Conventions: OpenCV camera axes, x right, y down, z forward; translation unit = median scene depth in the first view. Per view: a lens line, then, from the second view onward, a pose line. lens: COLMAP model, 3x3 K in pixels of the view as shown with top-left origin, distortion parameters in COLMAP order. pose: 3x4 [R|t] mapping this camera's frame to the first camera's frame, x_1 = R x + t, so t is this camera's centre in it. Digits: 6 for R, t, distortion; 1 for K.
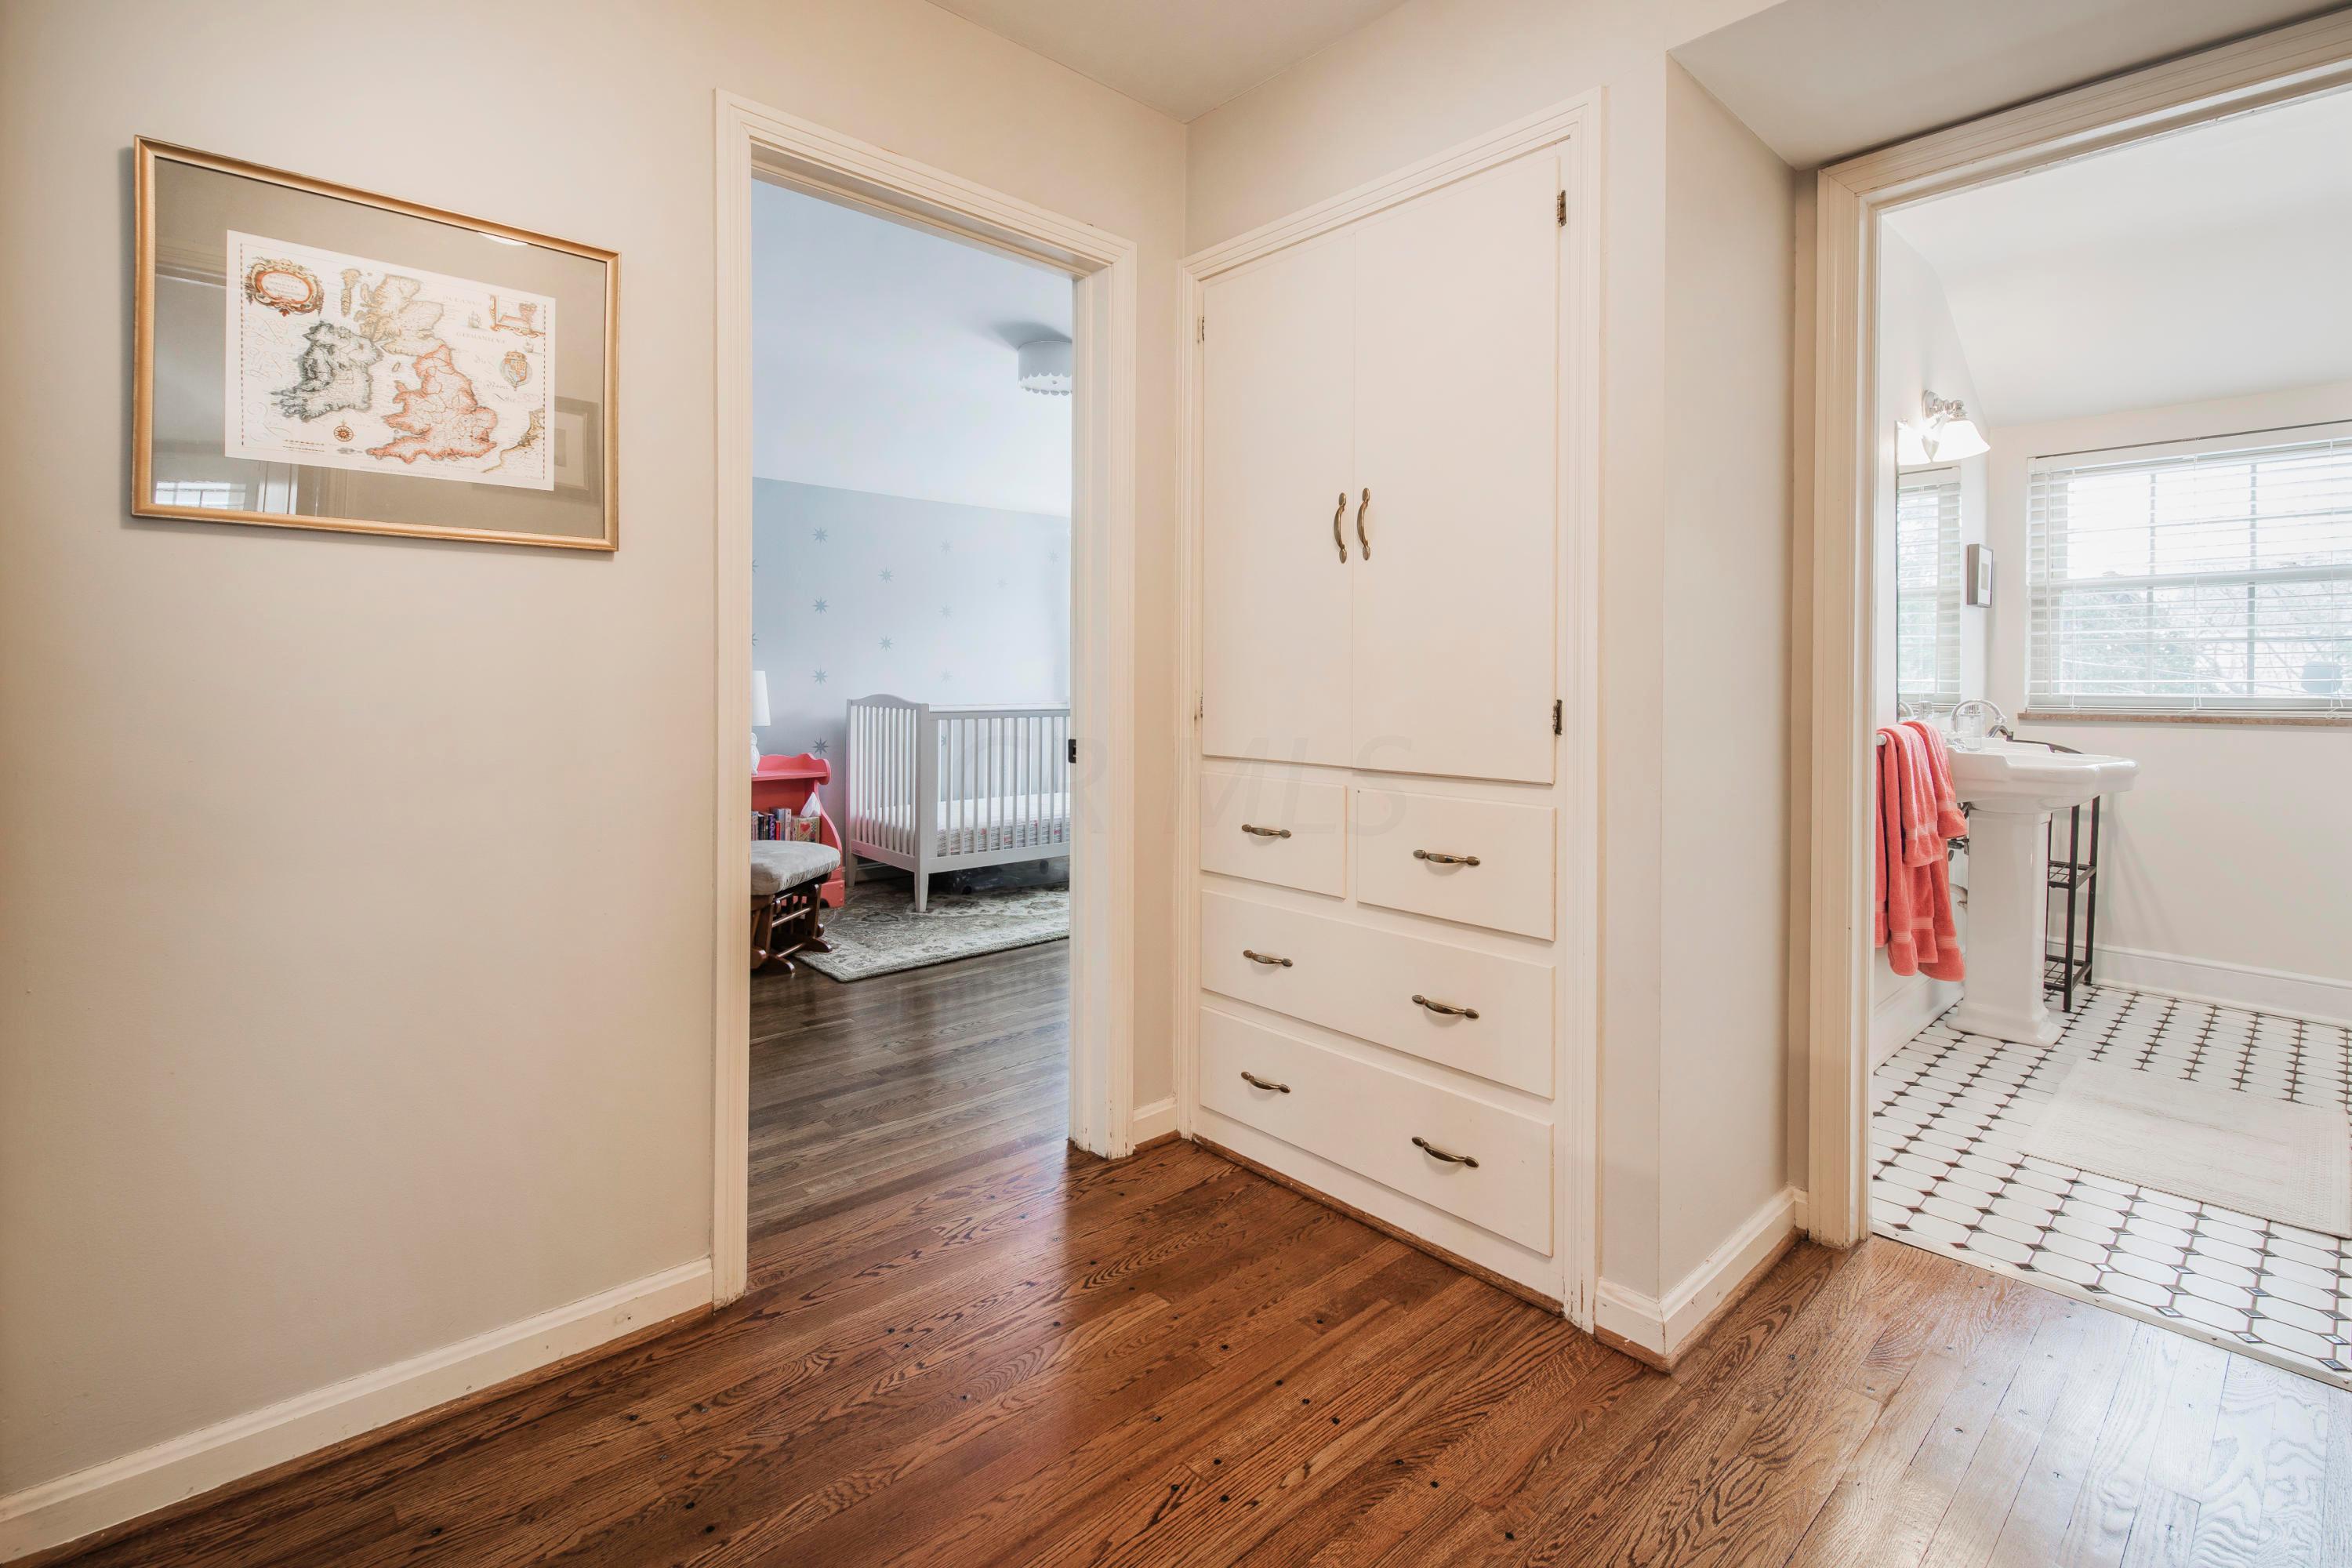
lens RADIAL K [[1057.8, 0, 1182.7], [0, 1057.8, 677.9], [0, 0, 1]] dist [-0.002567, -0.000253]
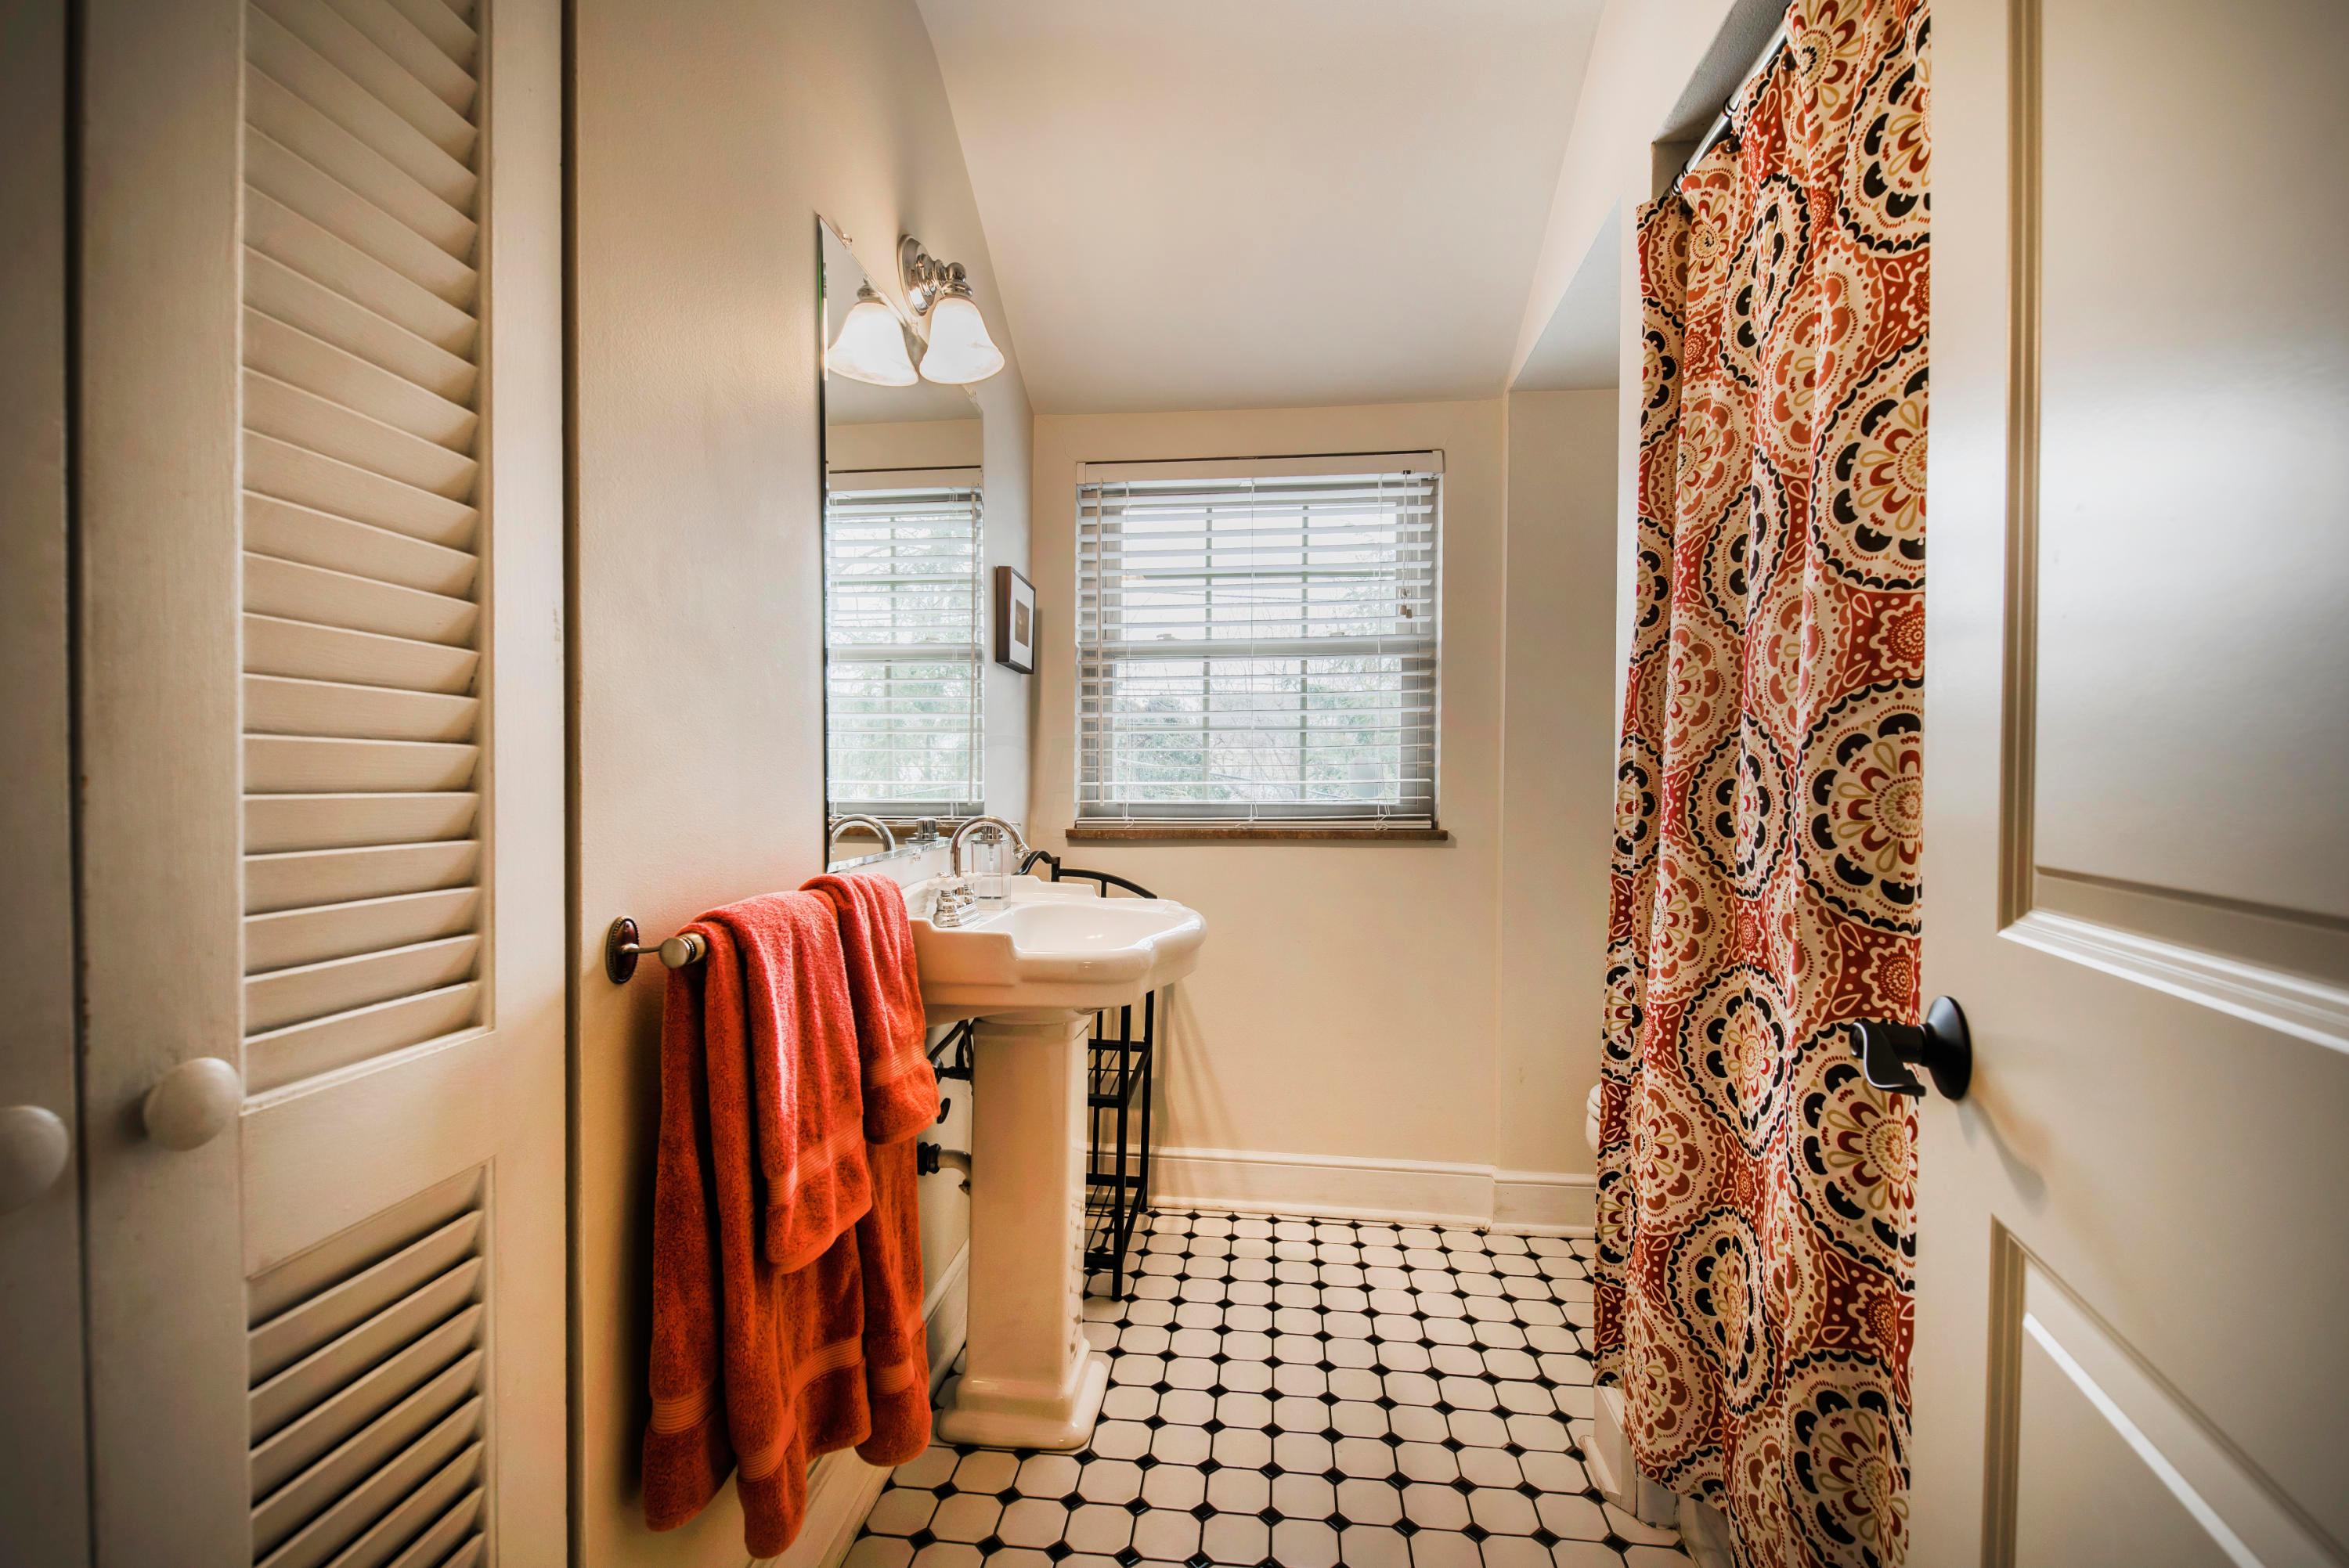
lens RADIAL K [[999.3, 0, 1174.5], [0, 999.3, 784.0], [0, 0, 1]] dist [-0.000285, -0.000014]
pose [[0.742251, -0.001538, 0.670120, 0.420307], [0.000085, 0.999998, 0.002202, 0.002126], [-0.670122, -0.001577, 0.742249, 0.483624]]
